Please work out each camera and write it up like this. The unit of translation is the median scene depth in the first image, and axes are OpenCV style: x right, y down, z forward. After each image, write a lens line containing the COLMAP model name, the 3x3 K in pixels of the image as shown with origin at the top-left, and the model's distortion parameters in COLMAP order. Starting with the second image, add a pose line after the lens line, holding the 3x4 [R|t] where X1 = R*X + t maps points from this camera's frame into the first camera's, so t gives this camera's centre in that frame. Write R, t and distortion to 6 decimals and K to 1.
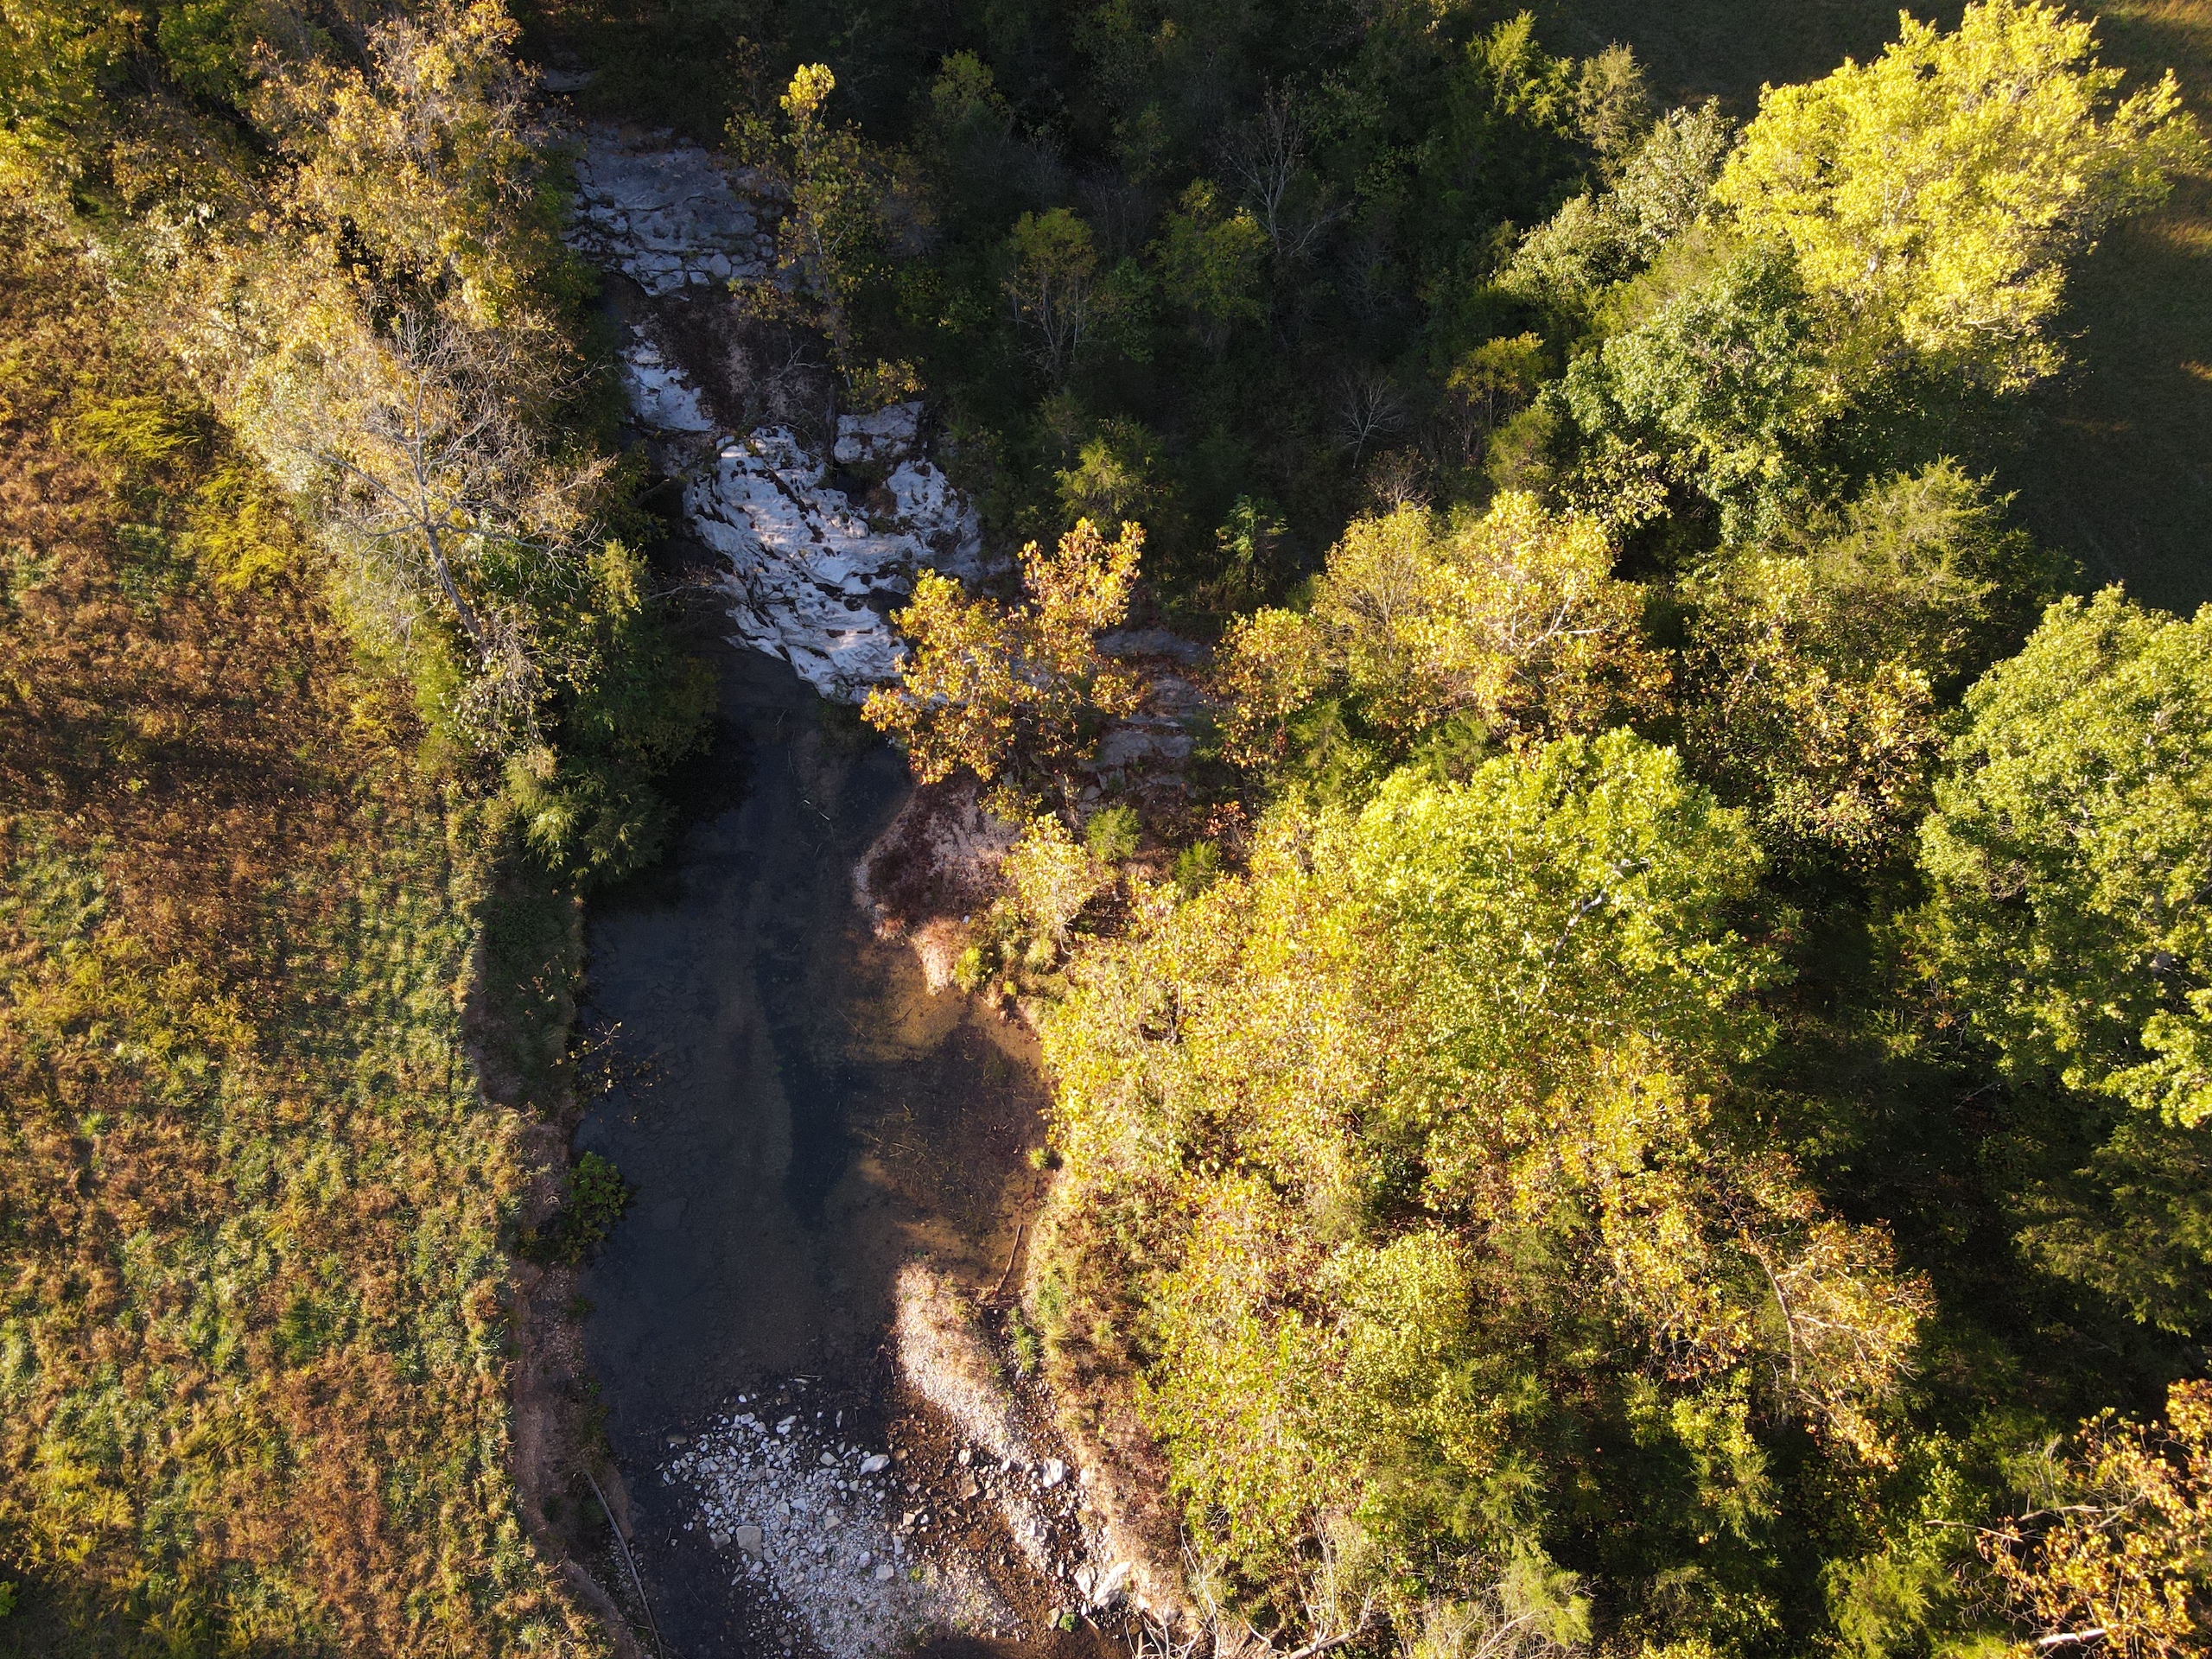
lens RADIAL K [[1632.8, 0, 1106.0], [0, 1632.8, 829.5], [0, 0, 1]] dist [0.018912, -0.001605]
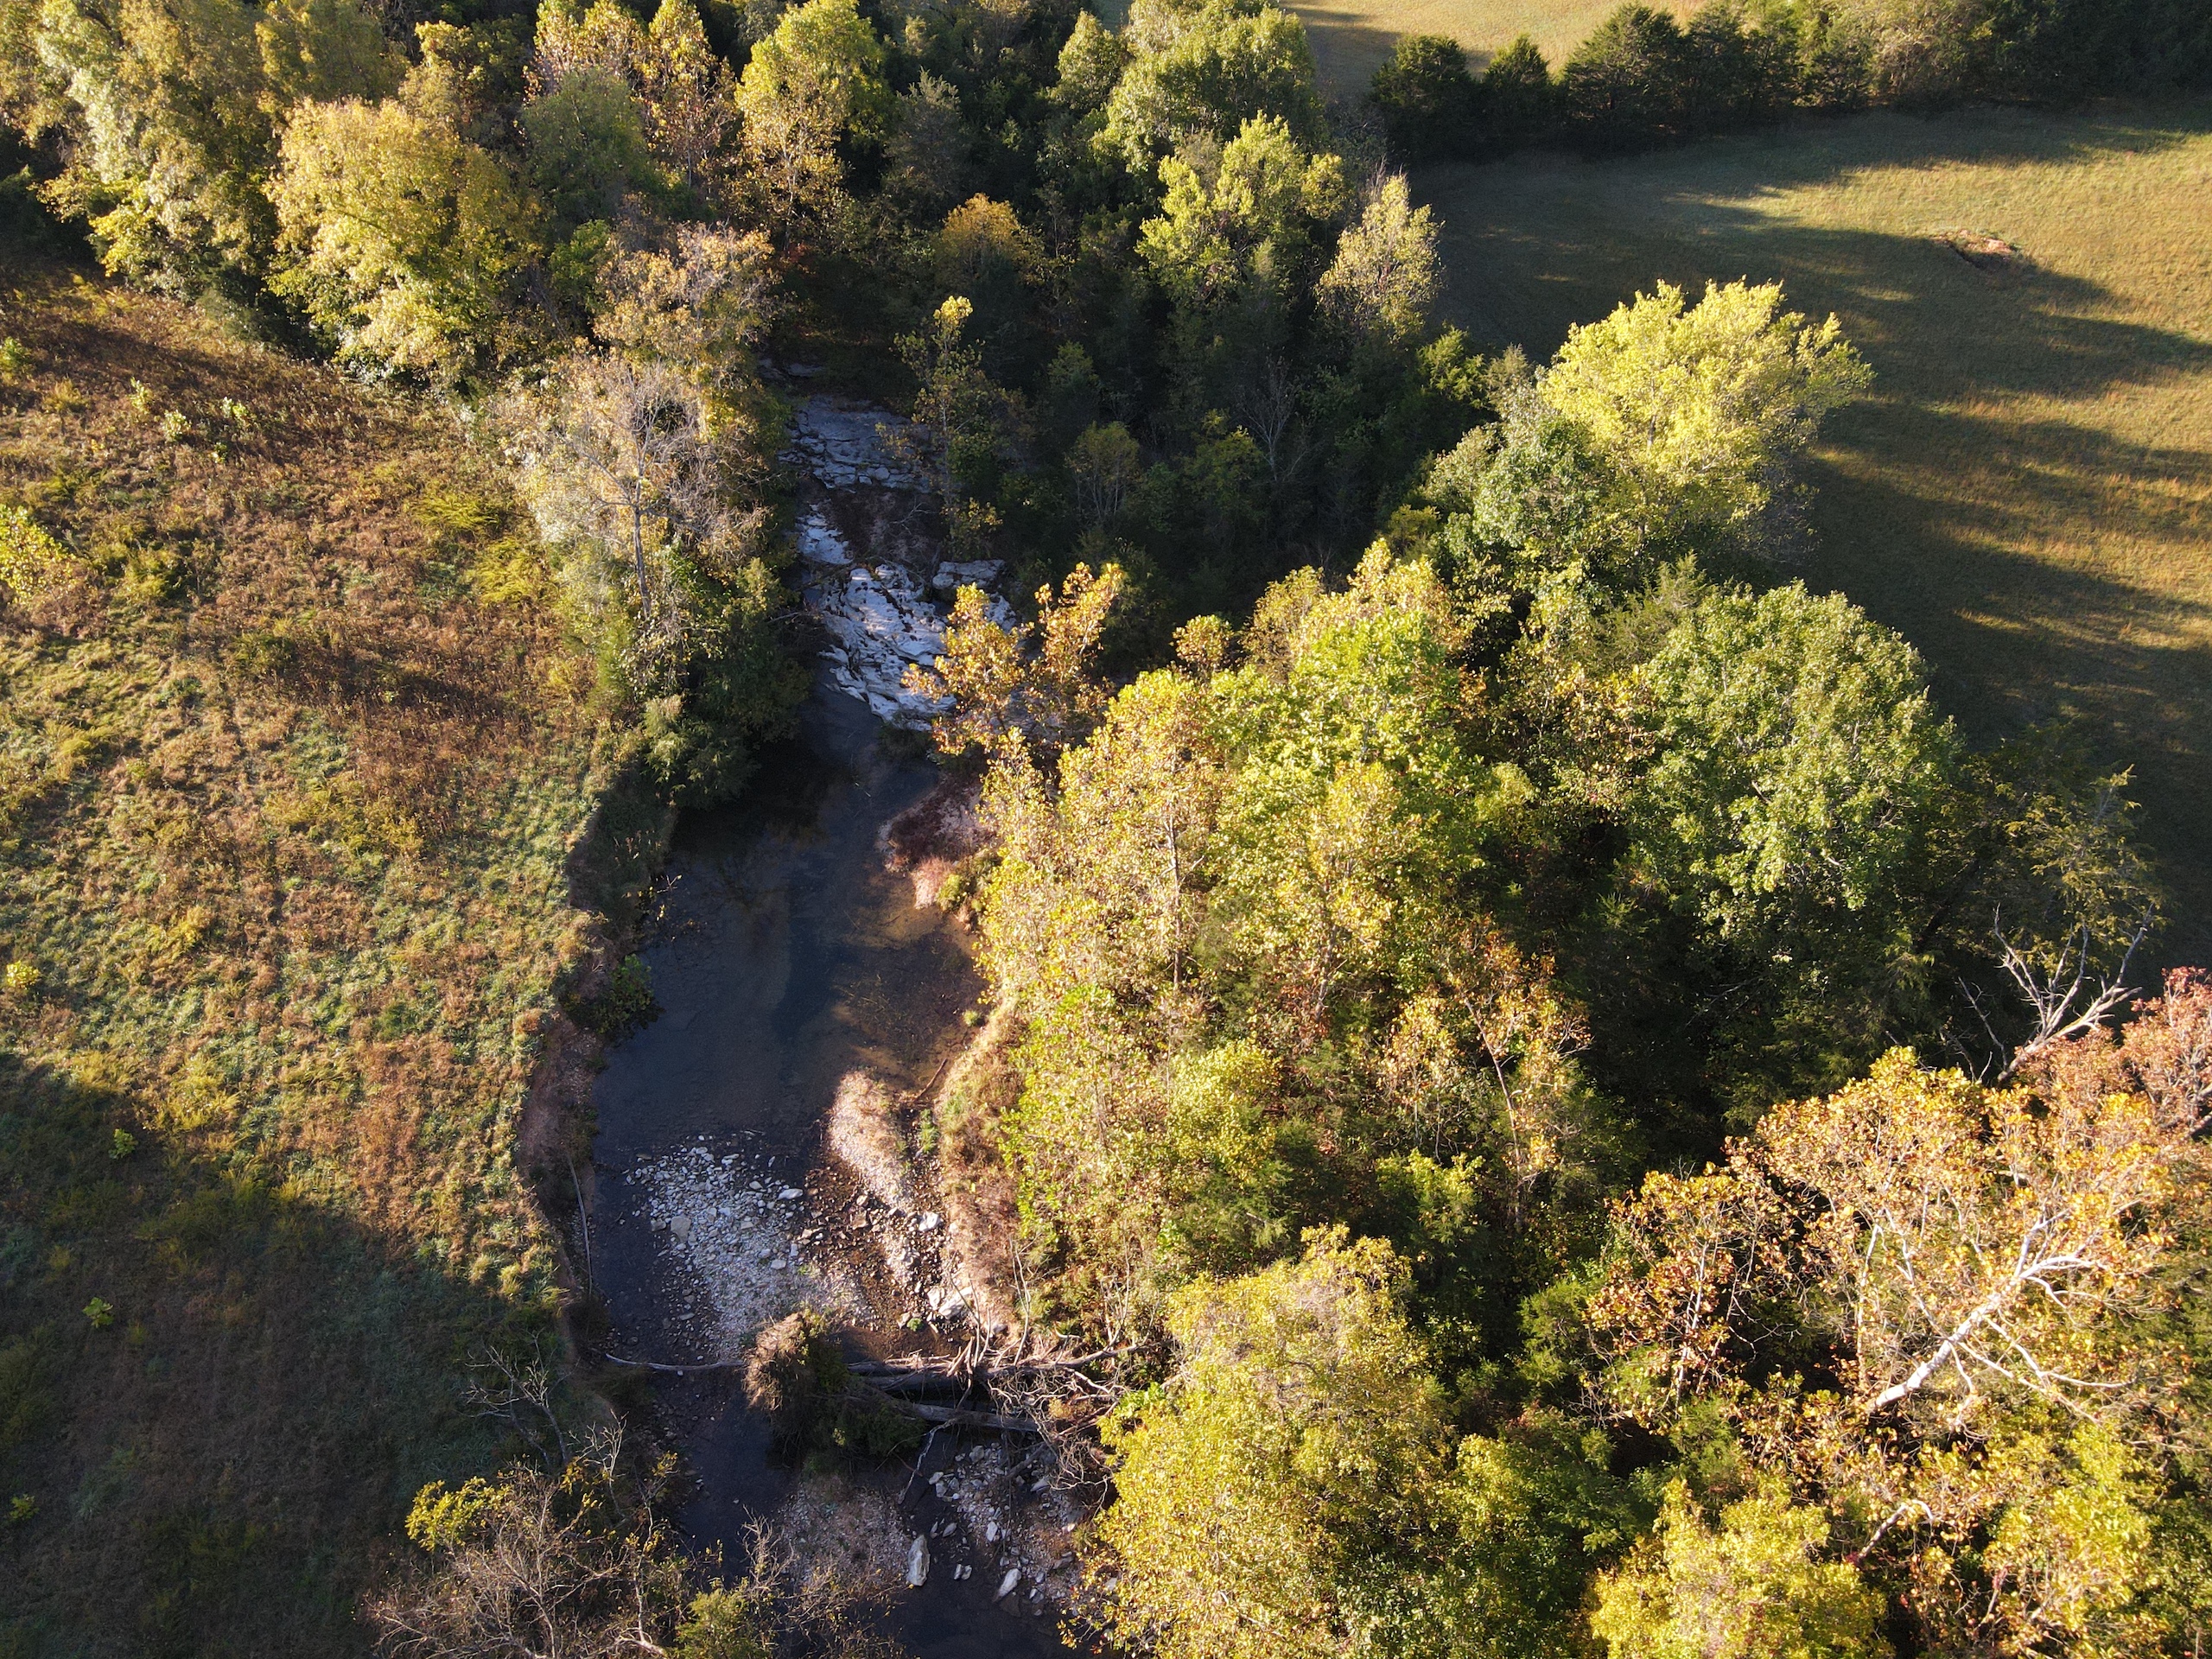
lens RADIAL K [[1634.6, 0, 1106.0], [0, 1634.6, 829.5], [0, 0, 1]] dist [0.009600, 0.004600]
pose [[0.985609, 0.119713, -0.119349, 0.202289], [-0.153424, 0.929909, -0.334261, 0.490374], [0.070968, 0.347761, 0.934893, -0.231374]]
